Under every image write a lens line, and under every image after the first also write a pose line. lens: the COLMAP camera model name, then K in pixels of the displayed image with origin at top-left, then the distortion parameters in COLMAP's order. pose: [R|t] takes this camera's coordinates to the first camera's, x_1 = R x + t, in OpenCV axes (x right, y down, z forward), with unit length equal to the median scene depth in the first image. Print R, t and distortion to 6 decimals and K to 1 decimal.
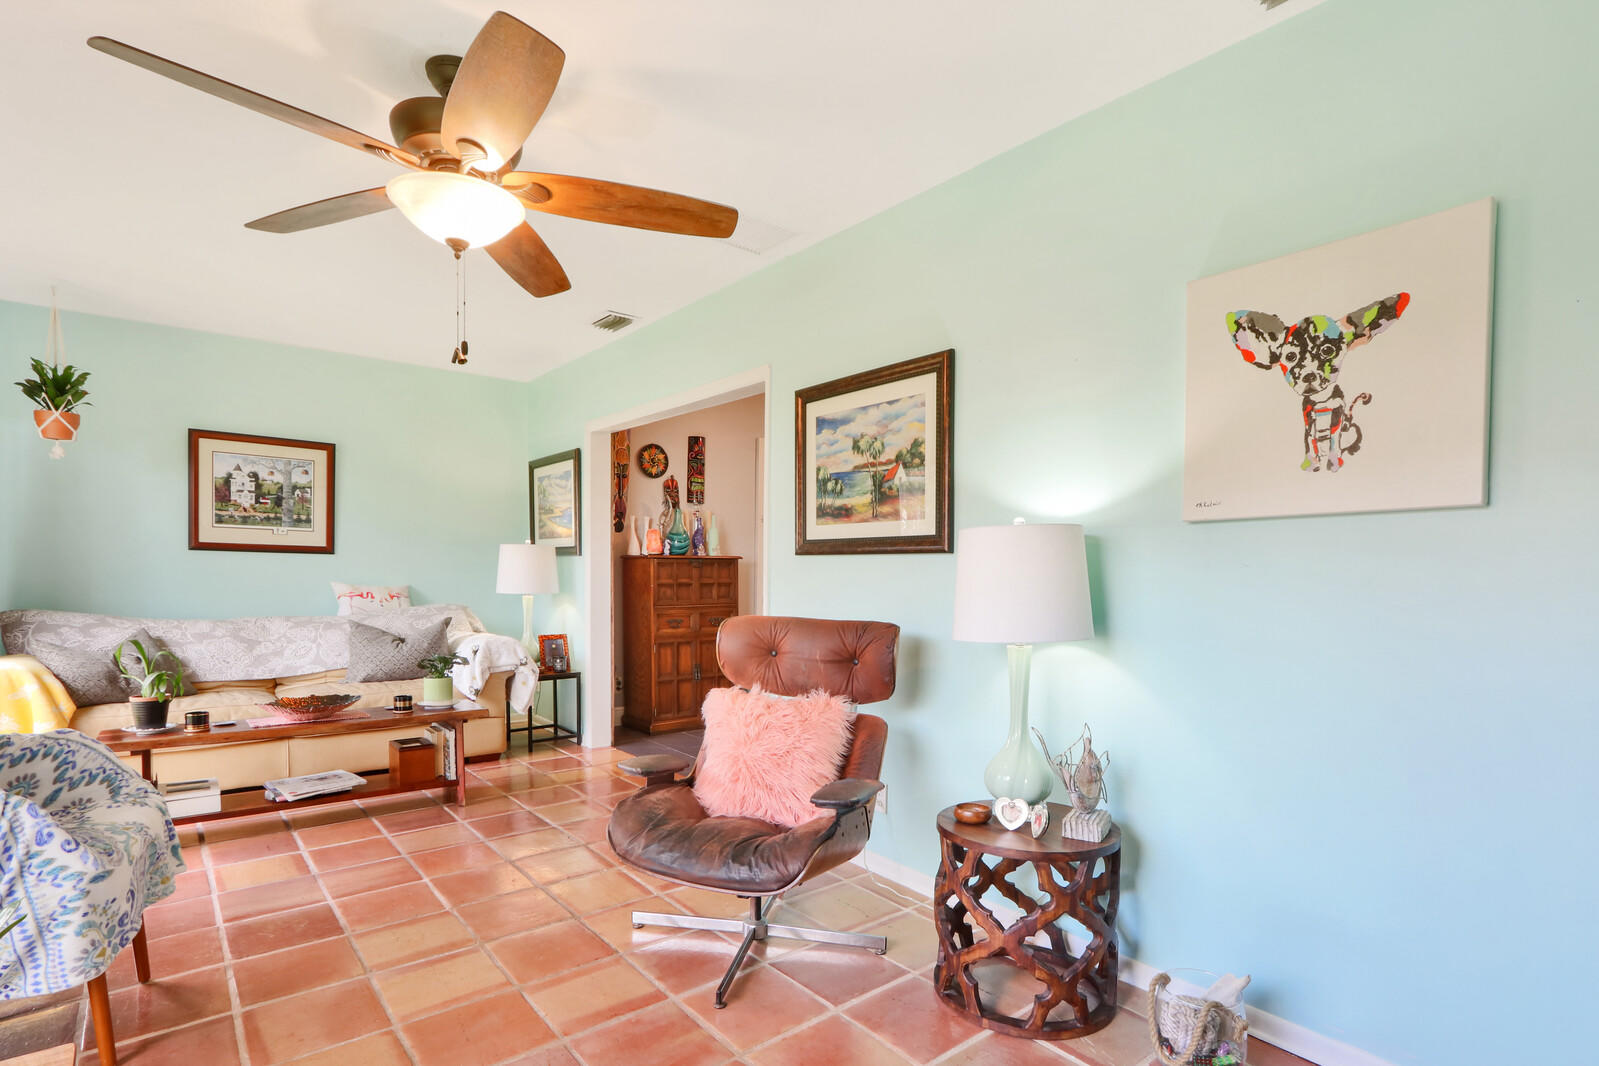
lens RADIAL K [[798.9, 0, 799.2], [0, 798.9, 567.6], [0, 0, 1]] dist [-0.000855, -0.000156]
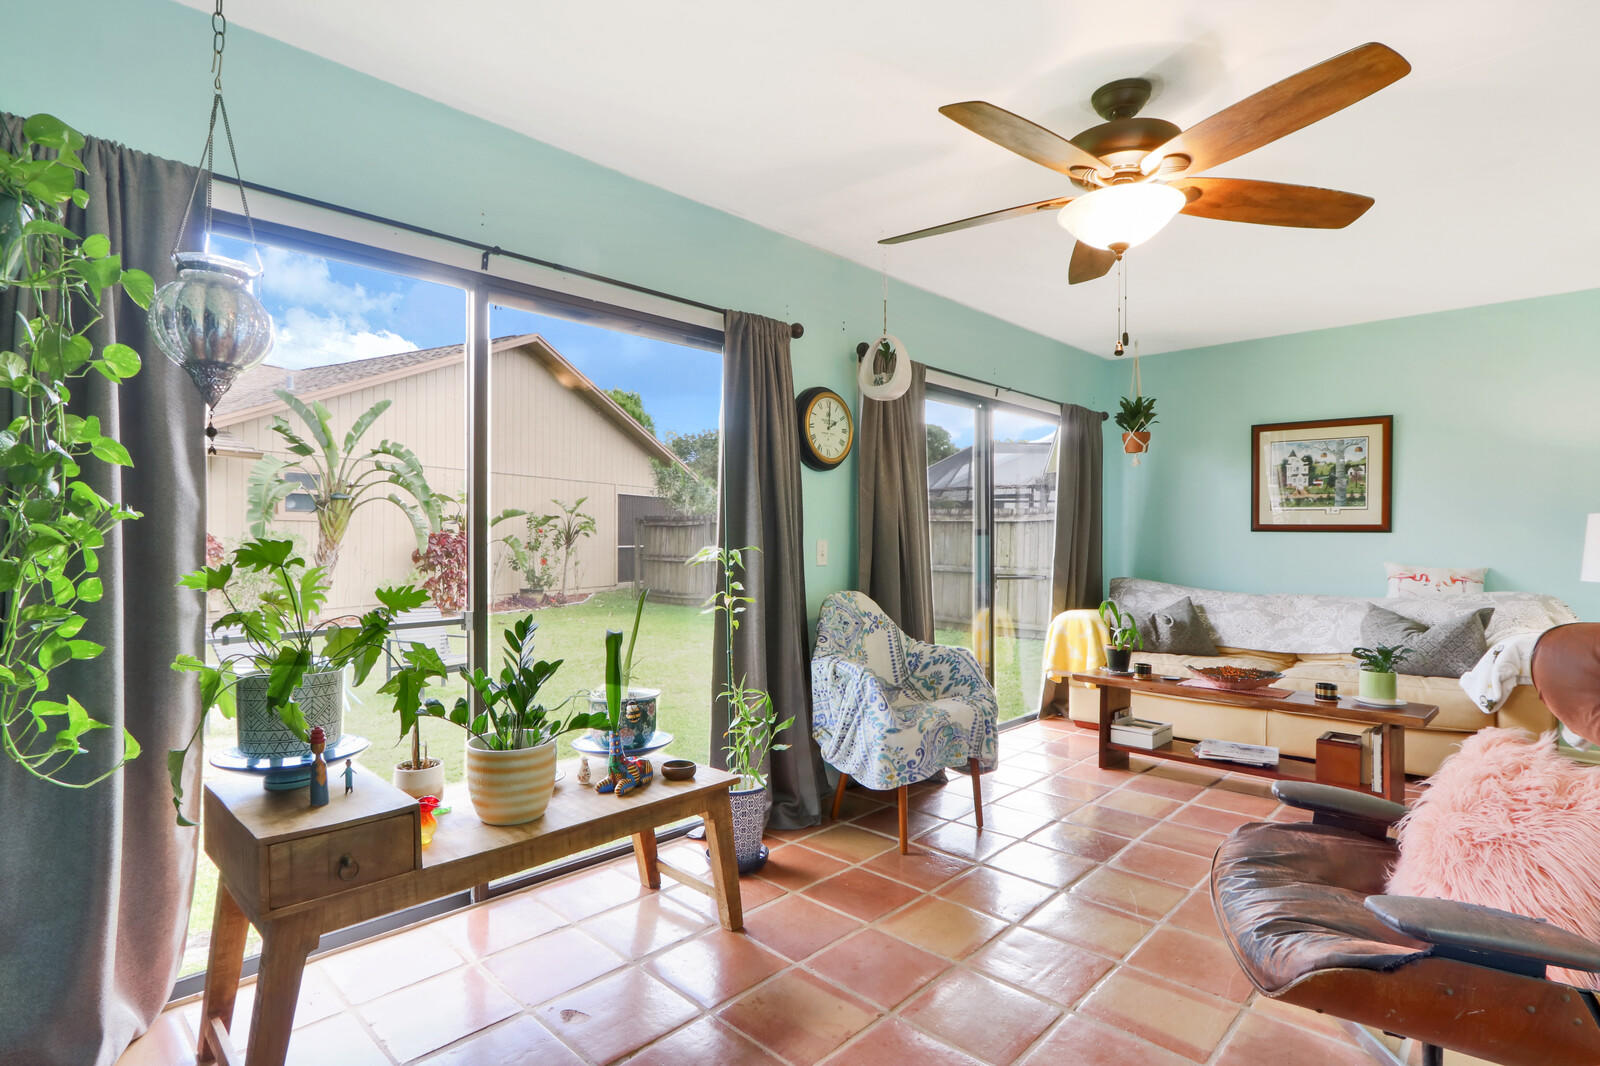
lens RADIAL K [[799.4, 0, 796.4], [0, 799.4, 501.2], [0, 0, 1]] dist [-0.002059, -0.000505]
pose [[0.137911, -0.060014, -0.988625, 0.281349], [0.000092, 0.998163, -0.060580, 0.003603], [0.990445, 0.008264, 0.137663, 0.205866]]
